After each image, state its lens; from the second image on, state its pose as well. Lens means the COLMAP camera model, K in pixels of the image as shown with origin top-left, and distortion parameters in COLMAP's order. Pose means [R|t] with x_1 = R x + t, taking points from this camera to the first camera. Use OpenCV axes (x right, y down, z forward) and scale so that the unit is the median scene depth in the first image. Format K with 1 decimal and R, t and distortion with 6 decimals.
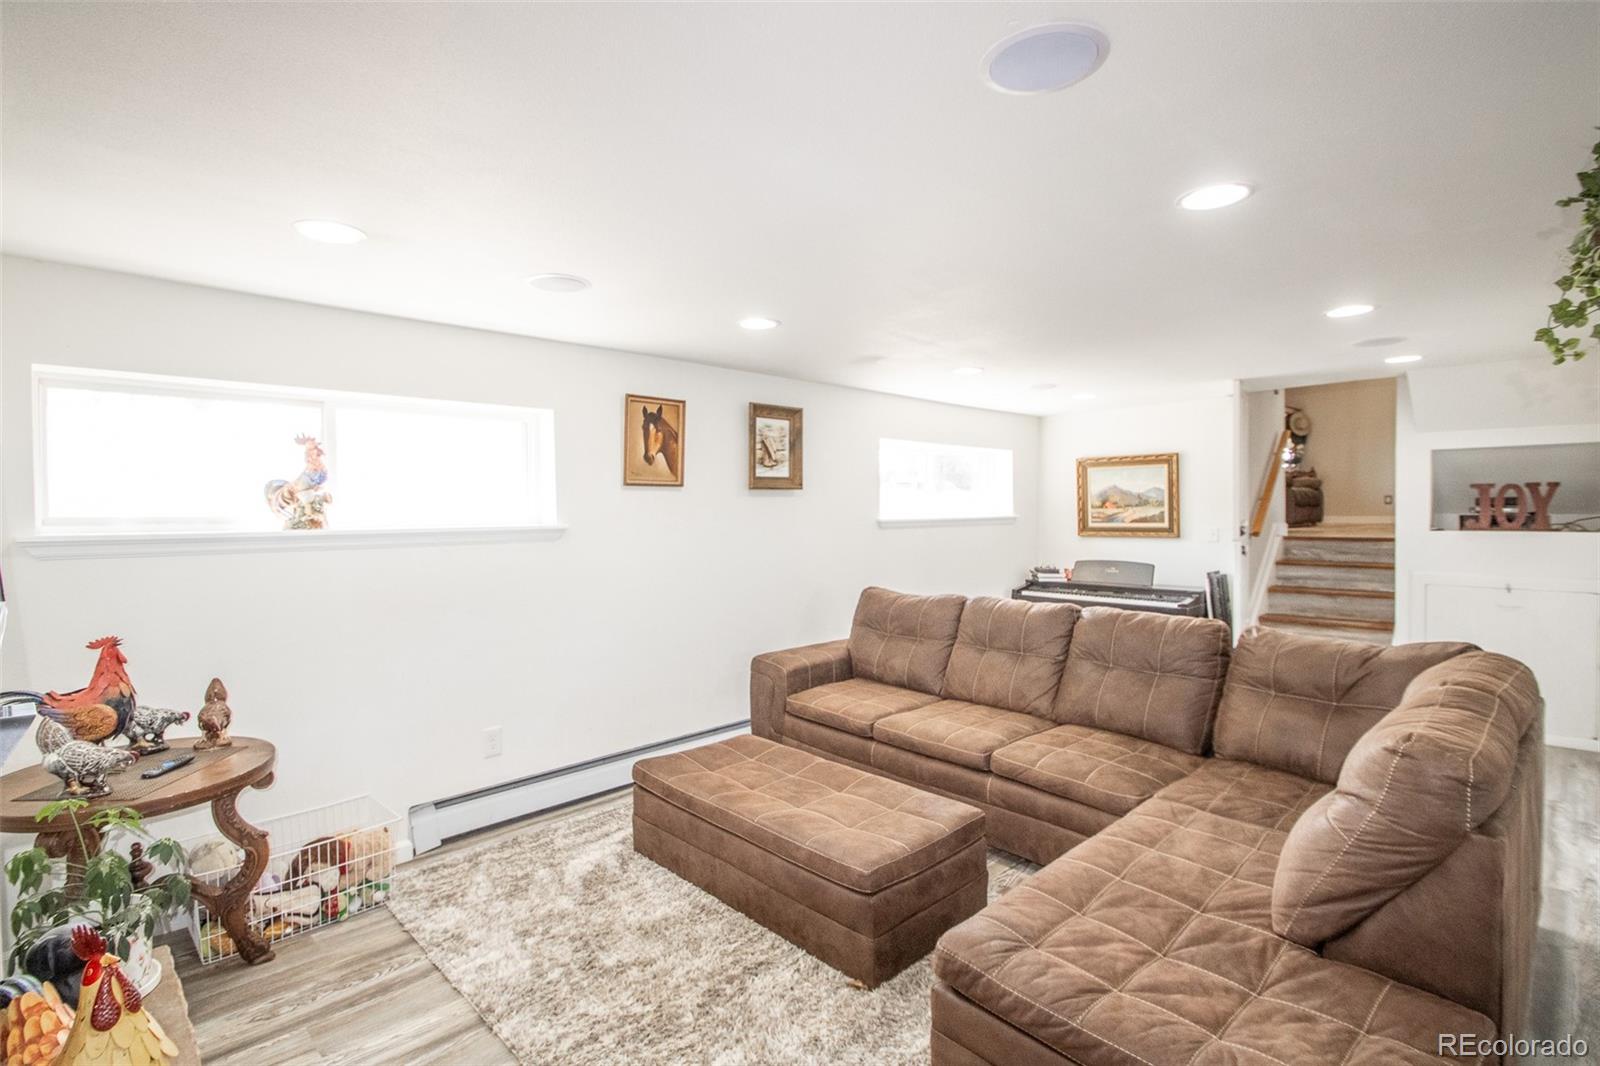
lens RADIAL K [[747.7, 0, 799.0], [0, 747.7, 521.6], [0, 0, 1]] dist [-0.003703, -0.005367]
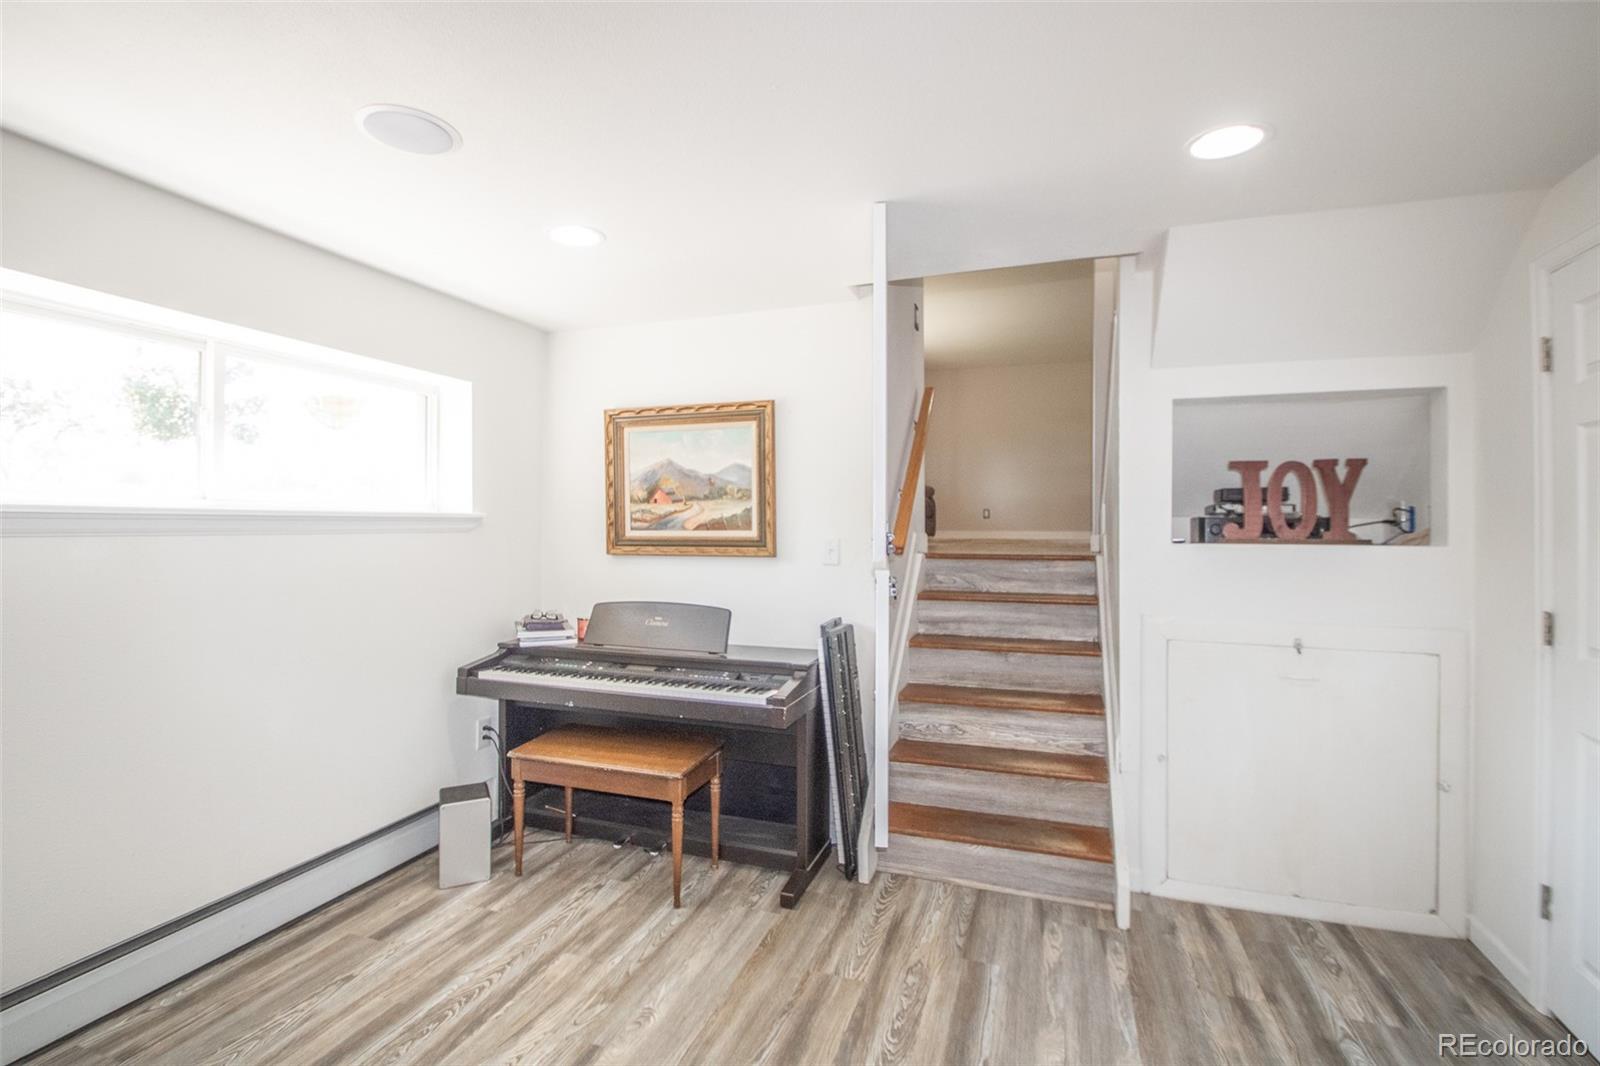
lens RADIAL K [[747.7, 0, 790.1], [0, 747.7, 532.2], [0, 0, 1]] dist [-0.003703, -0.005367]
pose [[0.892583, 0.008390, 0.450804, 0.273391], [-0.004880, 0.999948, -0.008948, 0.007980], [-0.450856, 0.005787, 0.892578, 0.509719]]
